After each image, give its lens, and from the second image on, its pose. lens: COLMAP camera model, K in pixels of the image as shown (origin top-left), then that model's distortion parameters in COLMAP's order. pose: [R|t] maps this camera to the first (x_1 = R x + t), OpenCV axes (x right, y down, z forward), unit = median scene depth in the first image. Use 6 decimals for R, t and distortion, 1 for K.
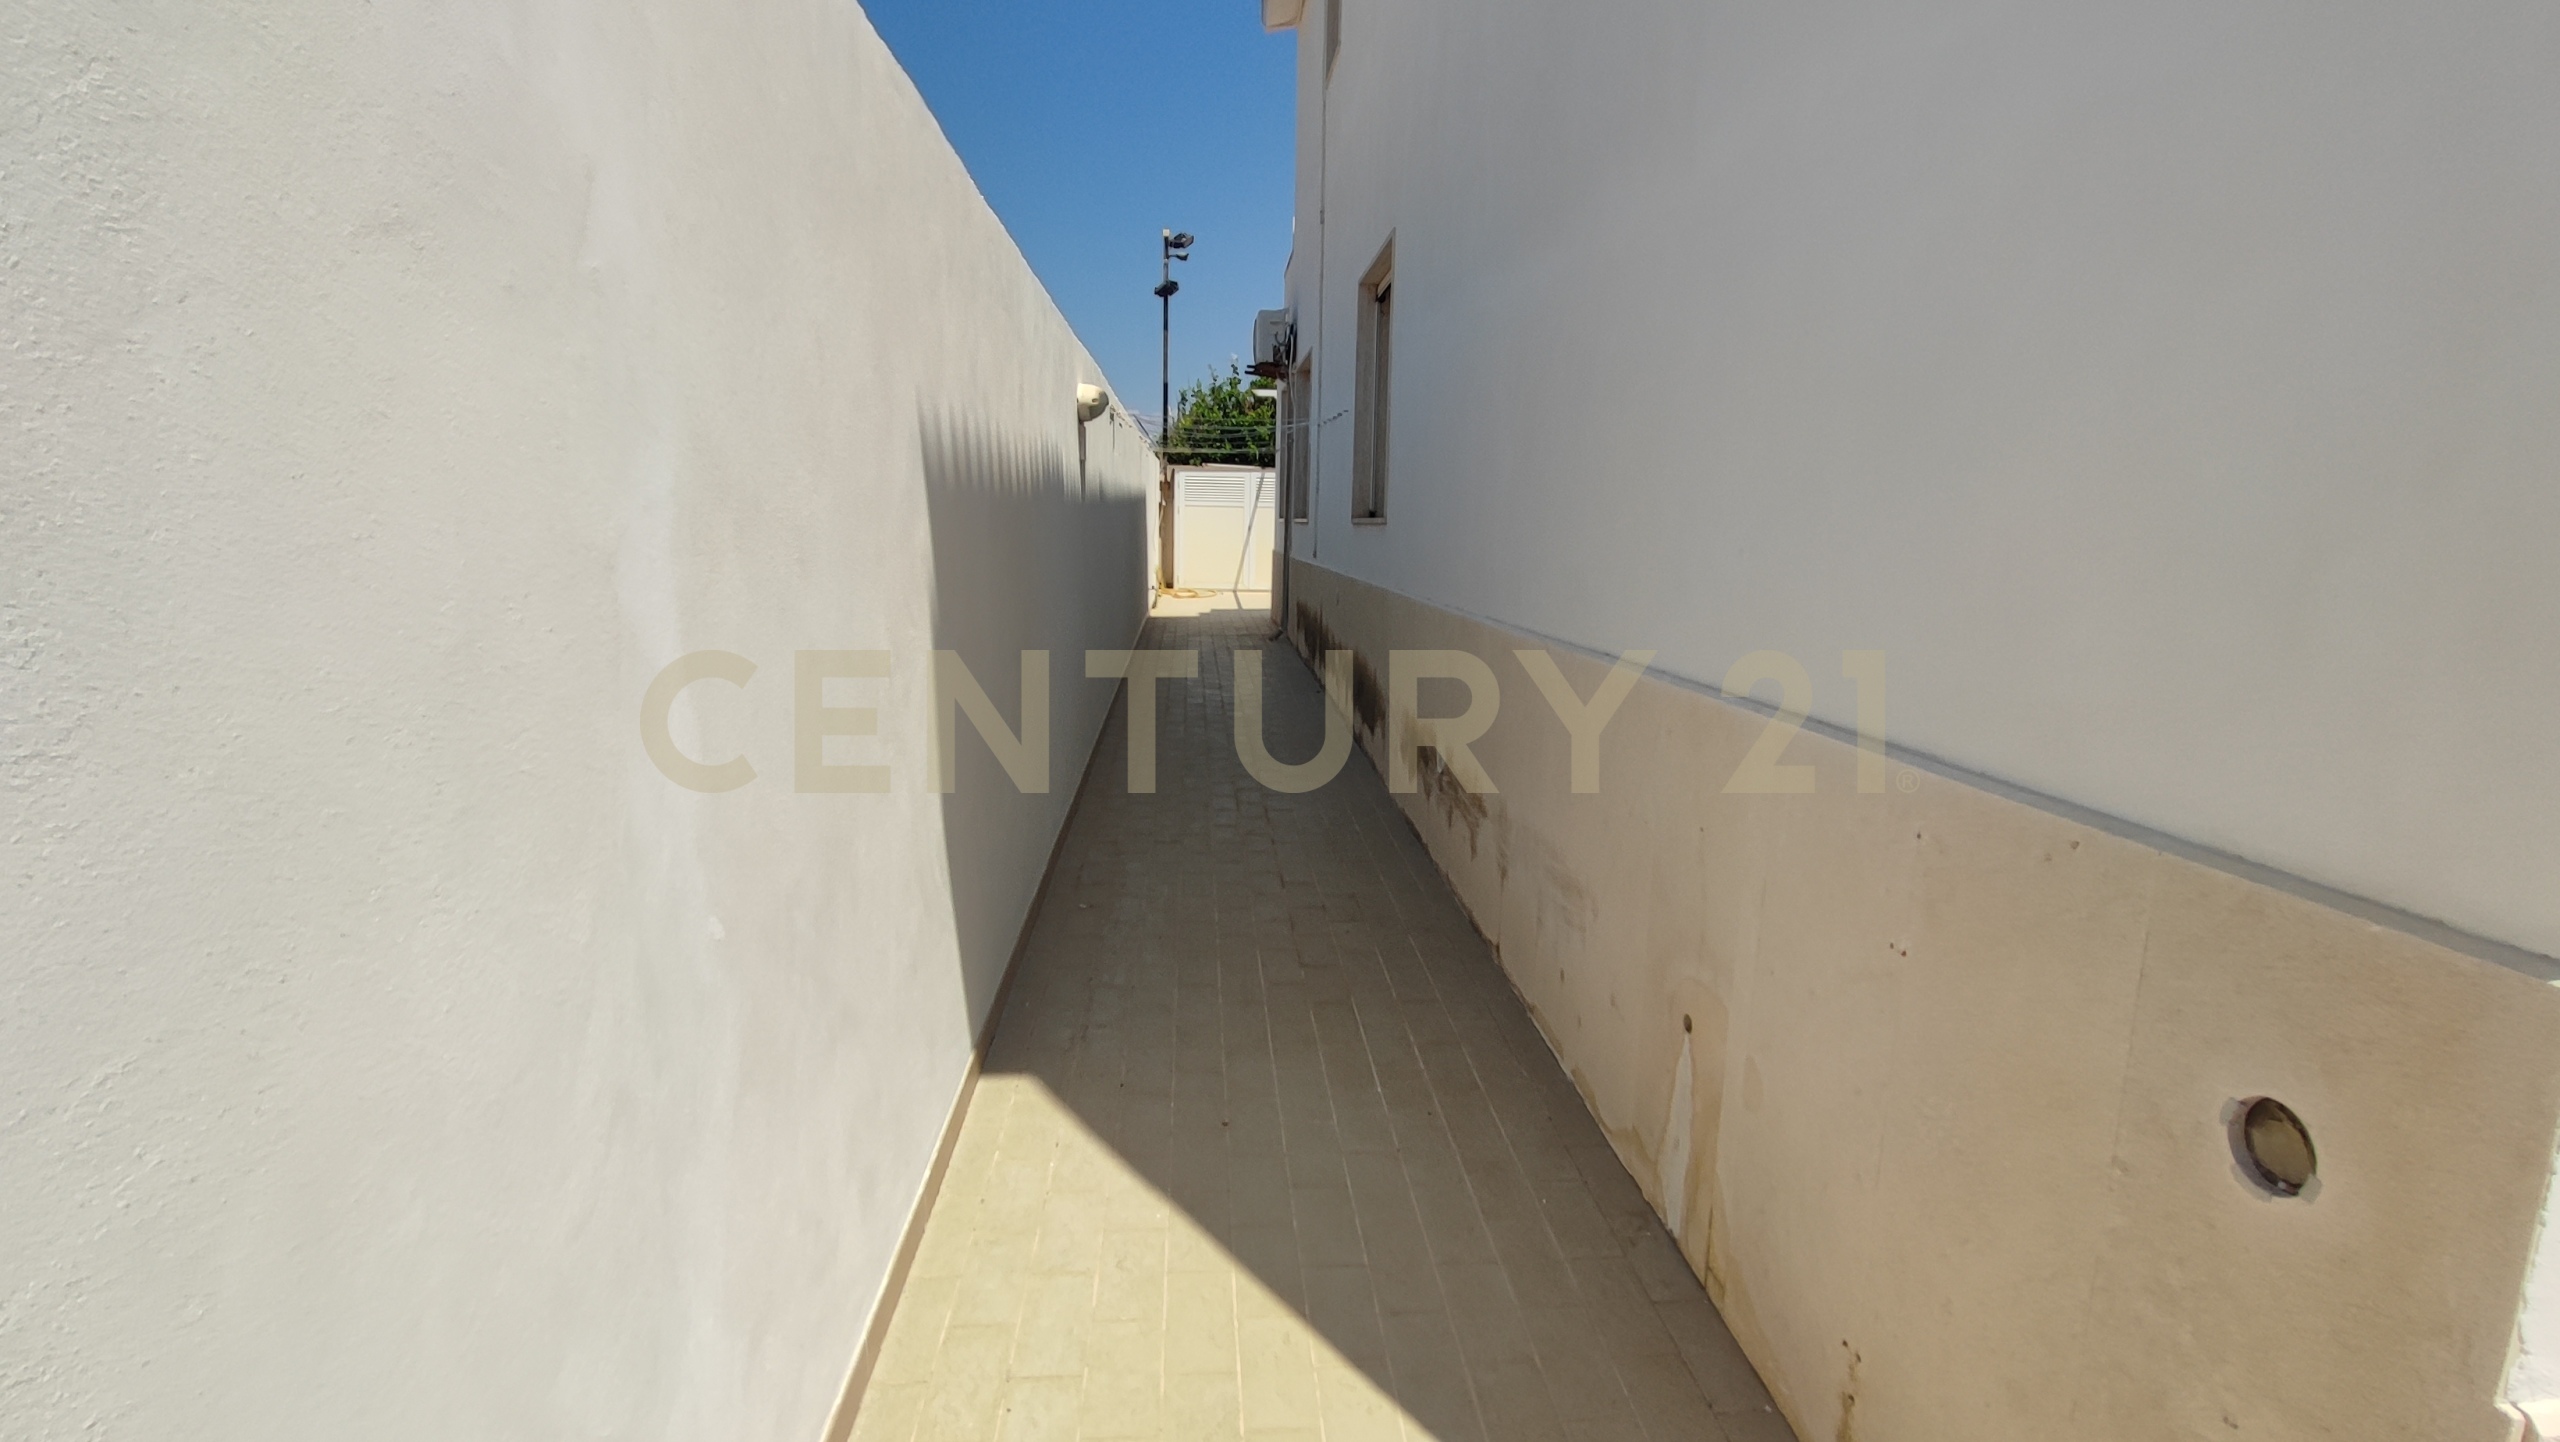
lens RADIAL K [[1170.0, 0, 1280.0], [0, 1170.0, 721.0], [0, 0, 1]] dist [-0.025588, 0.016412]
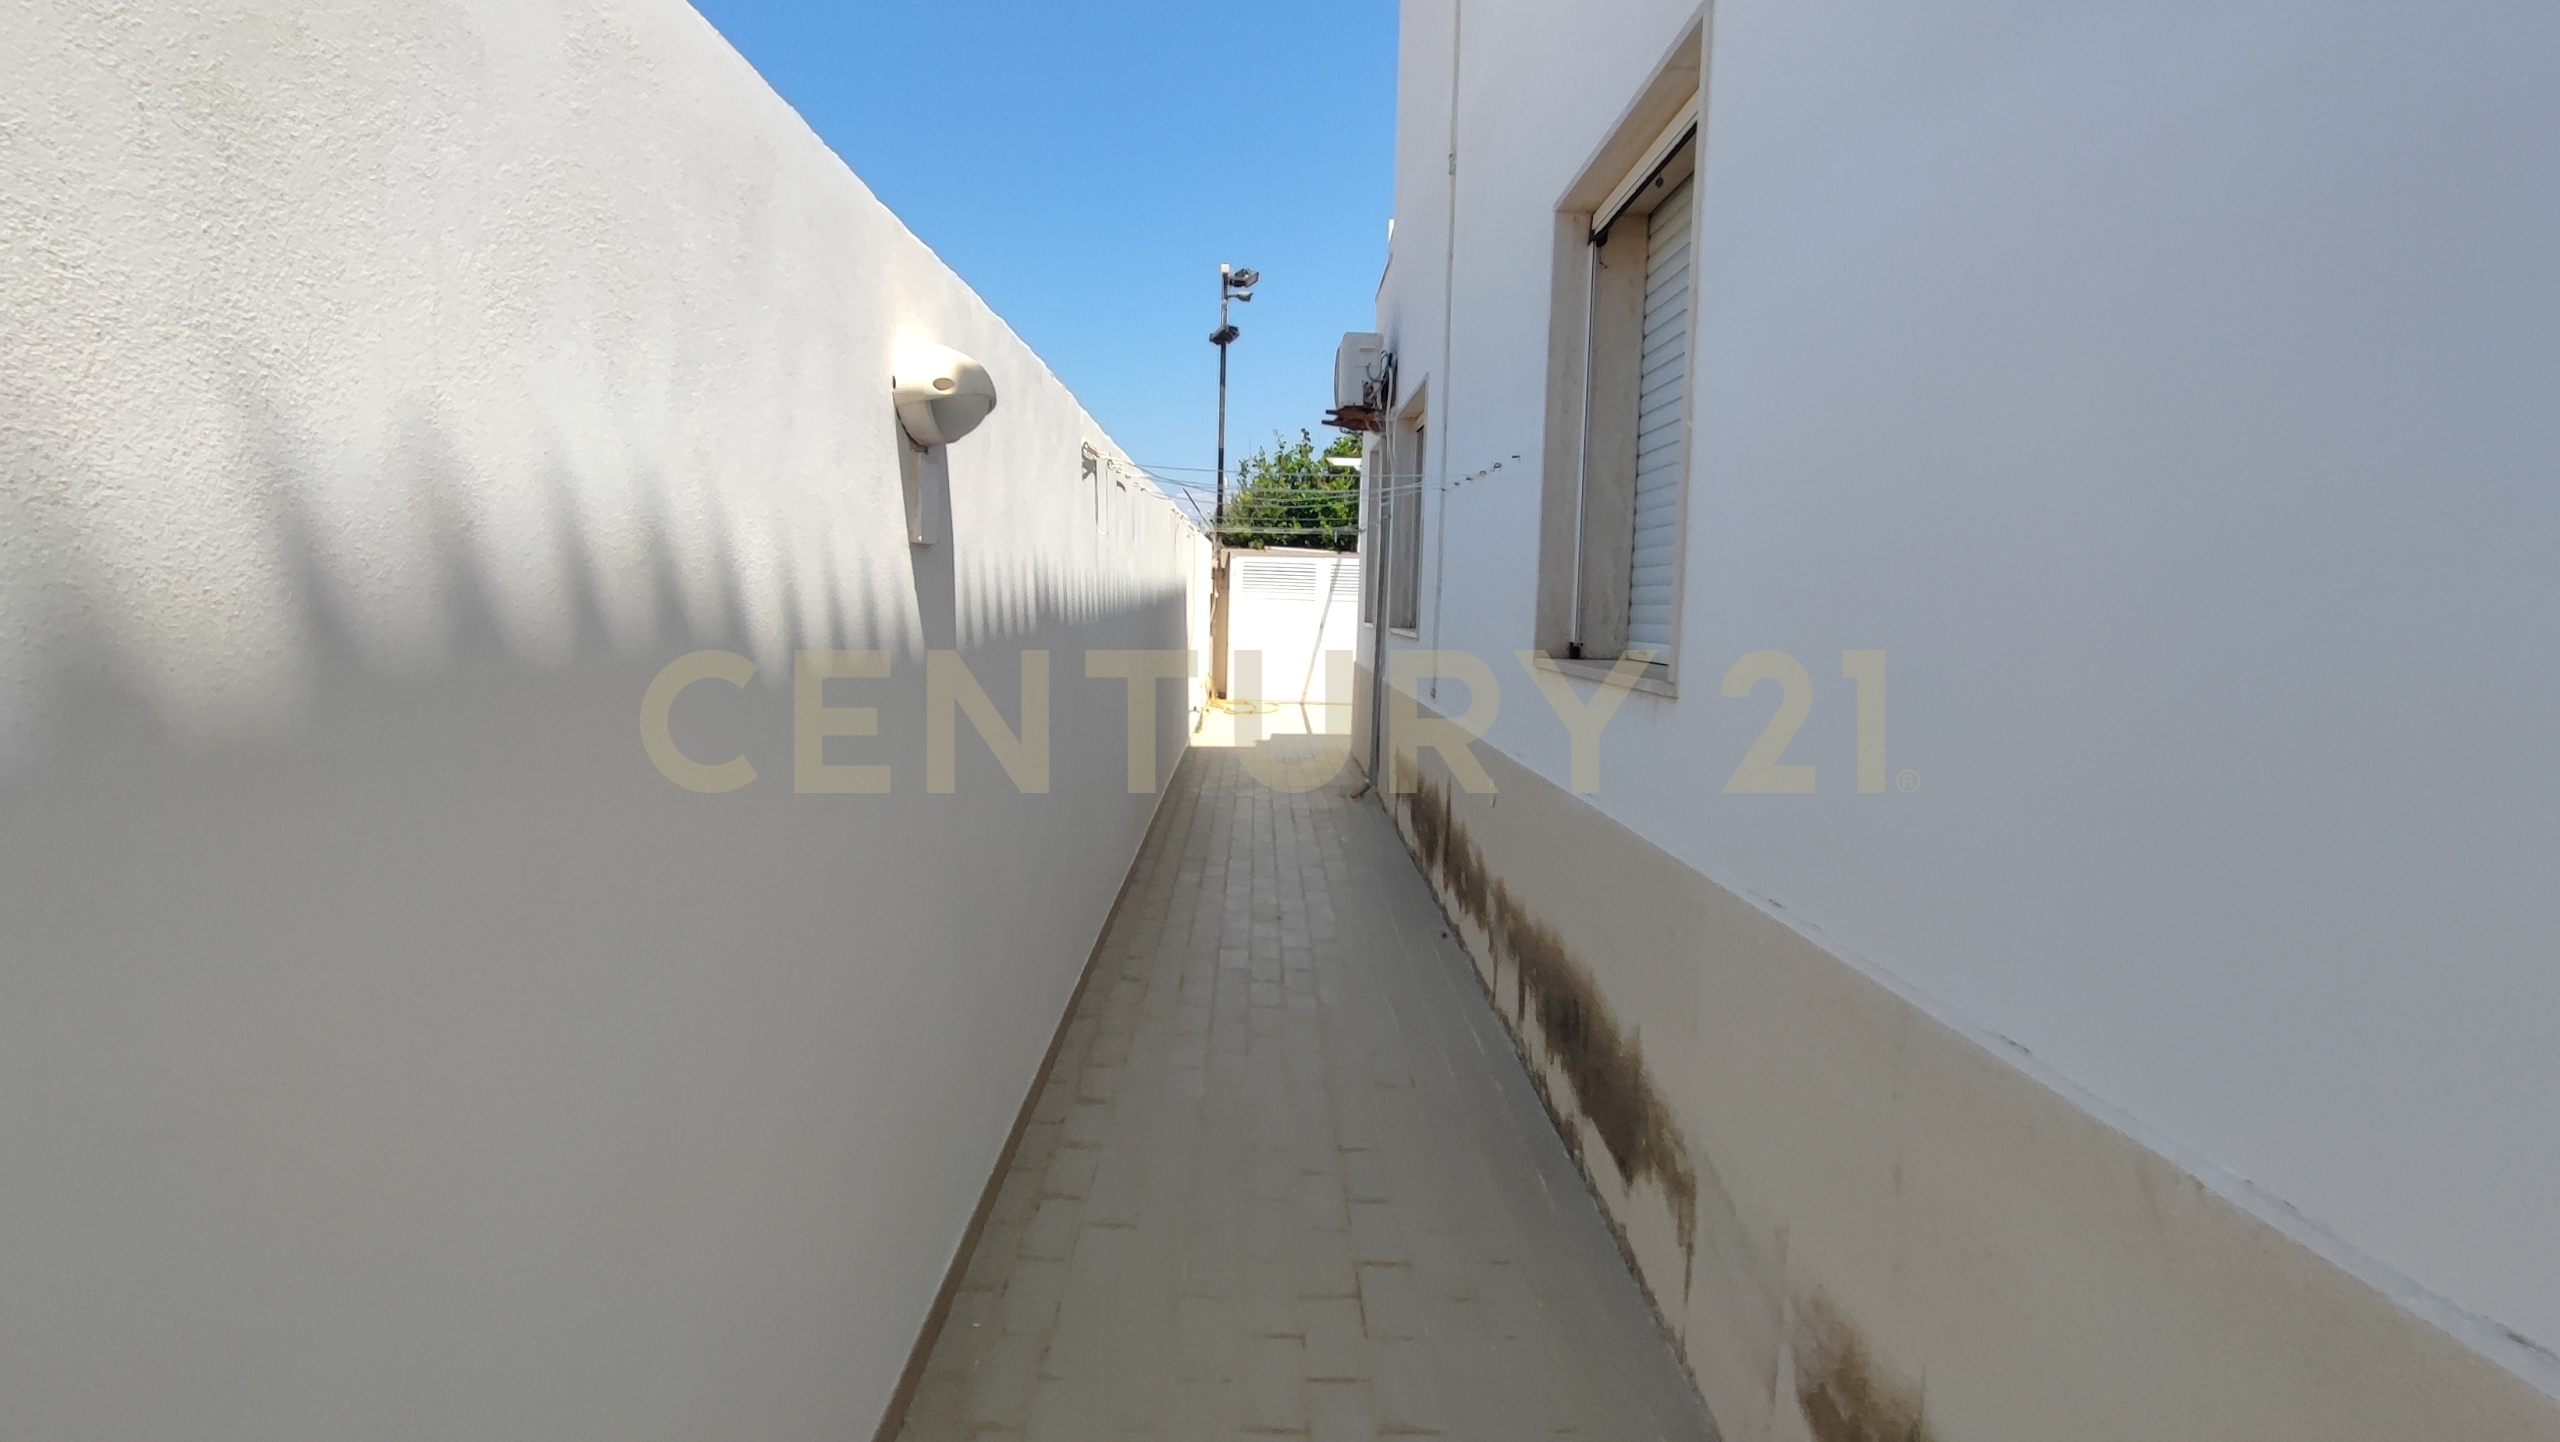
lens RADIAL K [[1170.0, 0, 1280.0], [0, 1170.0, 721.0], [0, 0, 1]] dist [-0.025588, 0.016412]
pose [[0.998402, 0.013263, -0.054941, -0.010712], [-0.016944, 0.997603, -0.067093, -0.050898], [0.053920, 0.067916, 0.996233, 0.225271]]
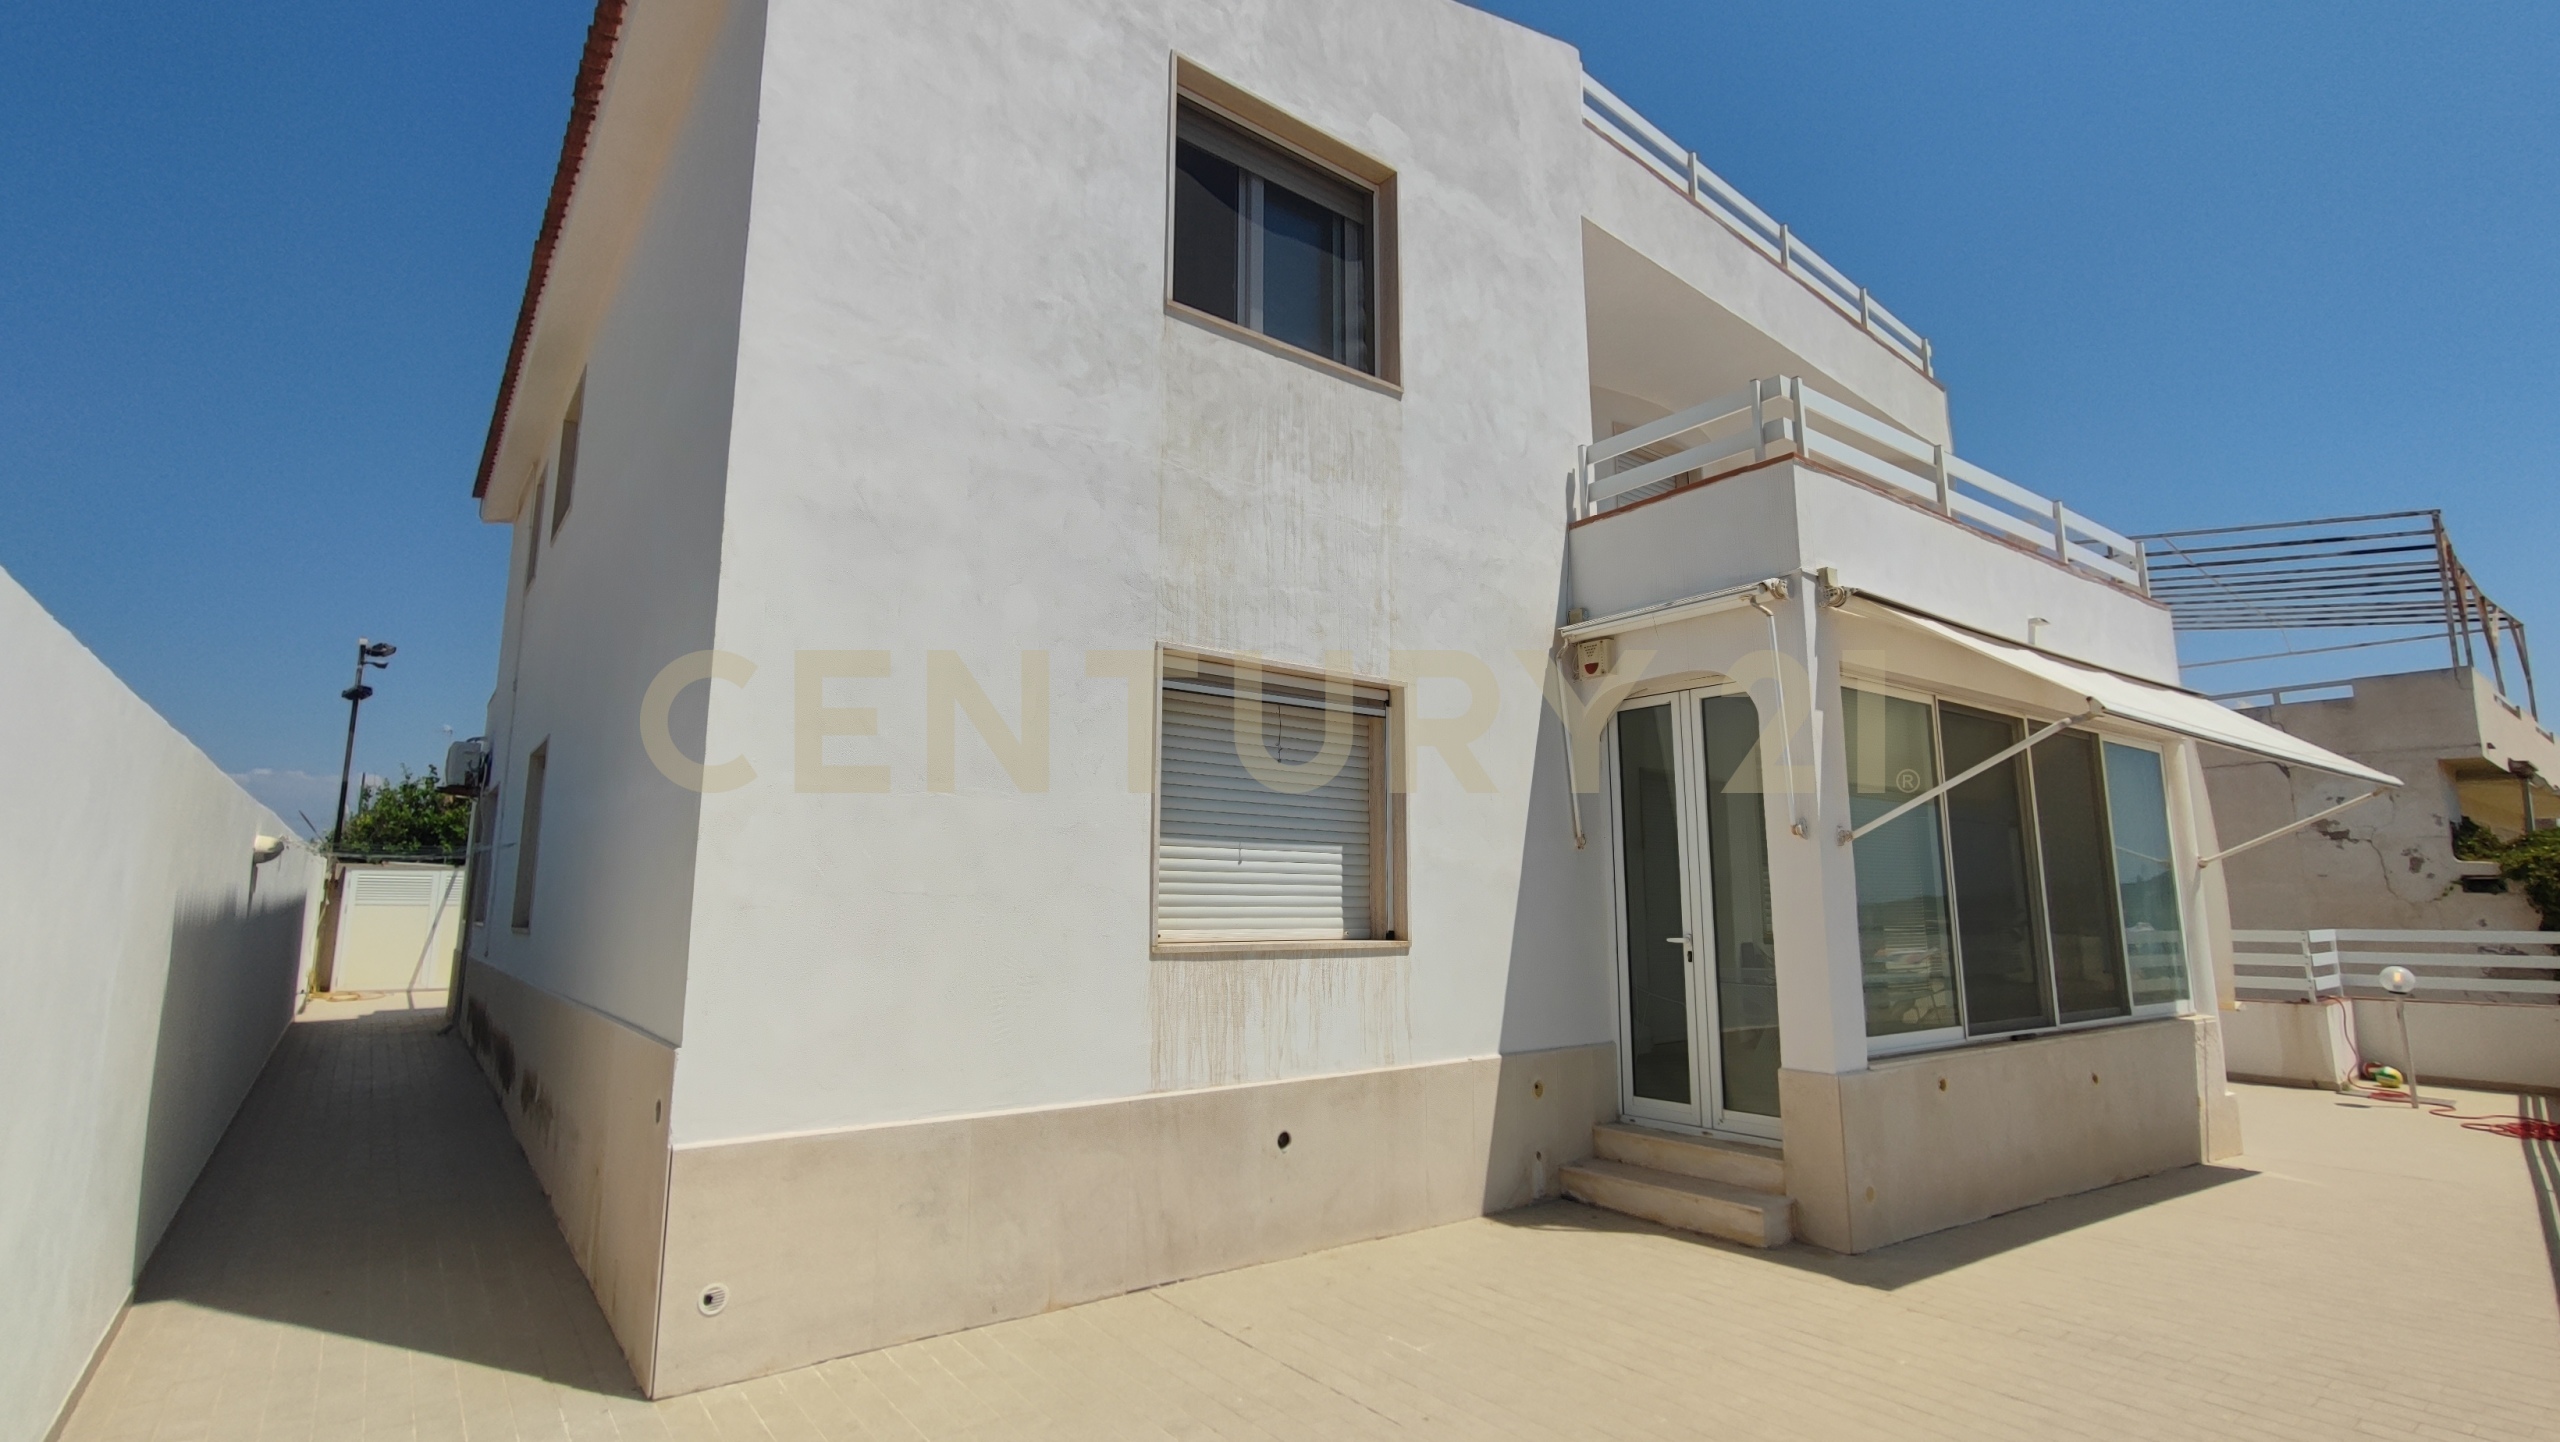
lens RADIAL K [[1158.6, 0, 1280.0], [0, 1158.6, 721.0], [0, 0, 1]] dist [-0.008431, 0.000677]
pose [[0.831931, 0.071612, 0.550238, 0.023401], [0.106801, 0.952429, -0.285434, 0.030346], [-0.544504, 0.296228, 0.784707, -0.248646]]
